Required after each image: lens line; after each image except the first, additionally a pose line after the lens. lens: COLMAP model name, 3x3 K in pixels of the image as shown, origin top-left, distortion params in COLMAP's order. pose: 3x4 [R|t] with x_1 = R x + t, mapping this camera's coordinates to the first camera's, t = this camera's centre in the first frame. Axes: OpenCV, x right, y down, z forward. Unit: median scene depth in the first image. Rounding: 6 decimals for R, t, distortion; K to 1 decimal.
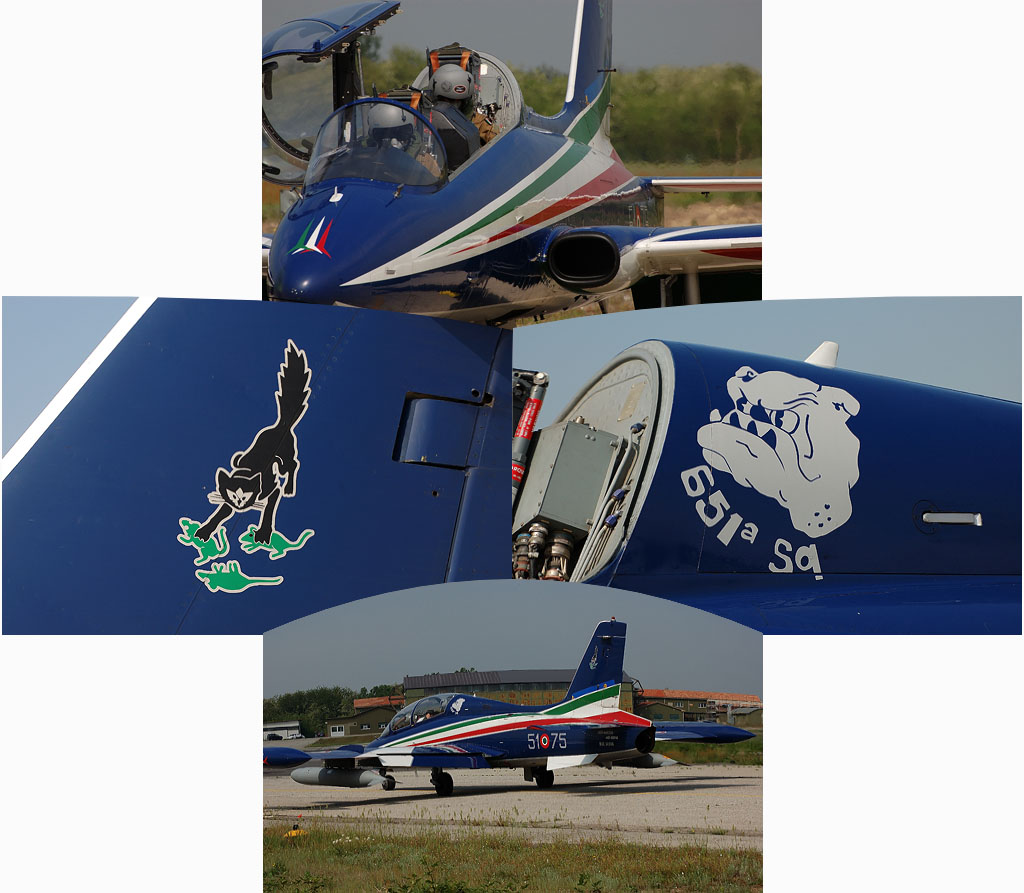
lens RADIAL K [[4132.1, 0, 512.0], [0, 4132.1, 446.5], [0, 0, 1]] dist [-0.118370, 0.309175]
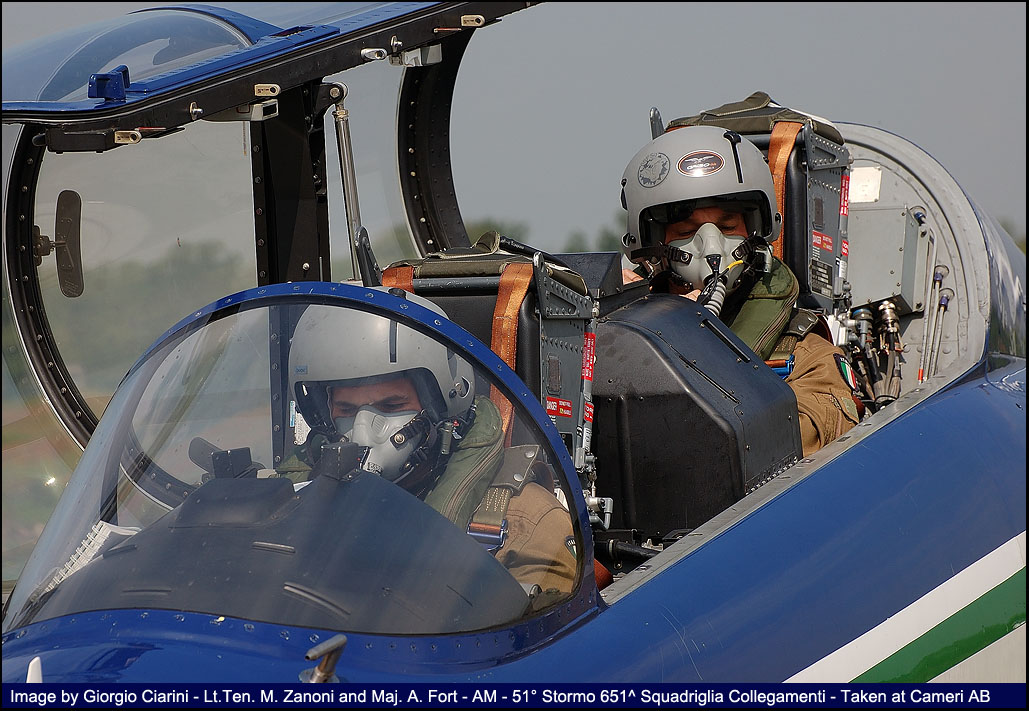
lens RADIAL K [[6506.7, 0, 514.5], [0, 6506.7, 355.5], [0, 0, 1]] dist [2.088806, -5.509242]
pose [[0.991800, -0.014723, -0.126945, 0.027911], [0.005097, 0.997108, -0.075828, -0.044085], [0.127694, 0.074559, 0.989007, 0.538853]]
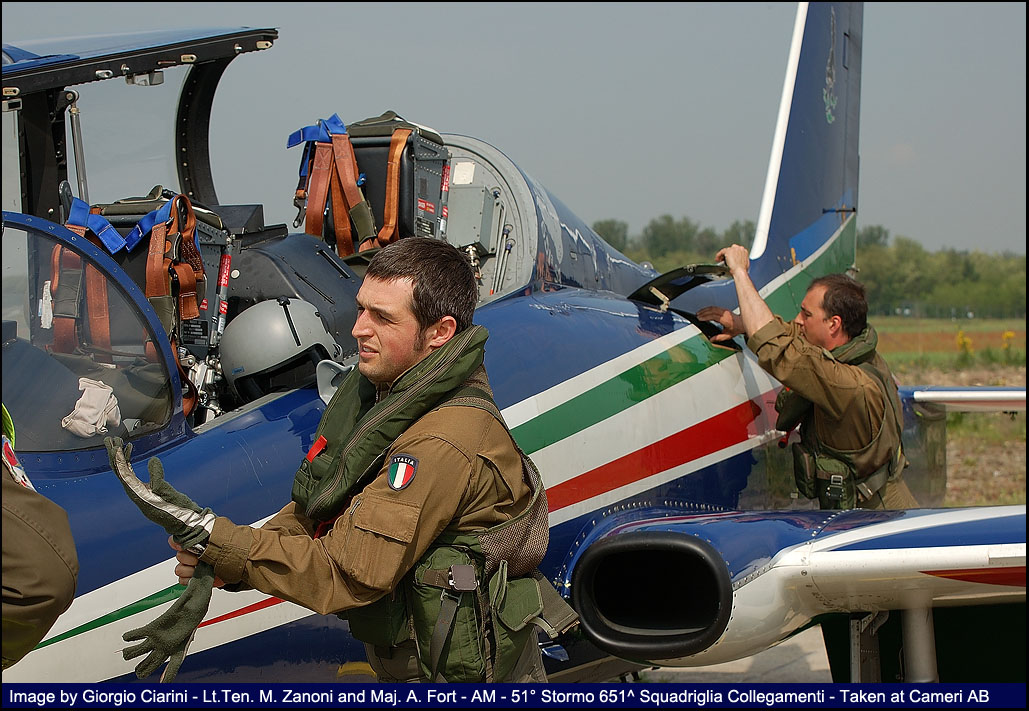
lens RADIAL K [[3393.6, 0, 514.5], [0, 3393.6, 355.5], [0, 0, 1]] dist [-0.101214, -1.888402]
pose [[0.991727, -0.002075, -0.128349, 0.048368], [-0.006428, 0.997812, -0.065806, -0.046124], [0.128204, 0.066087, 0.989543, 0.630127]]
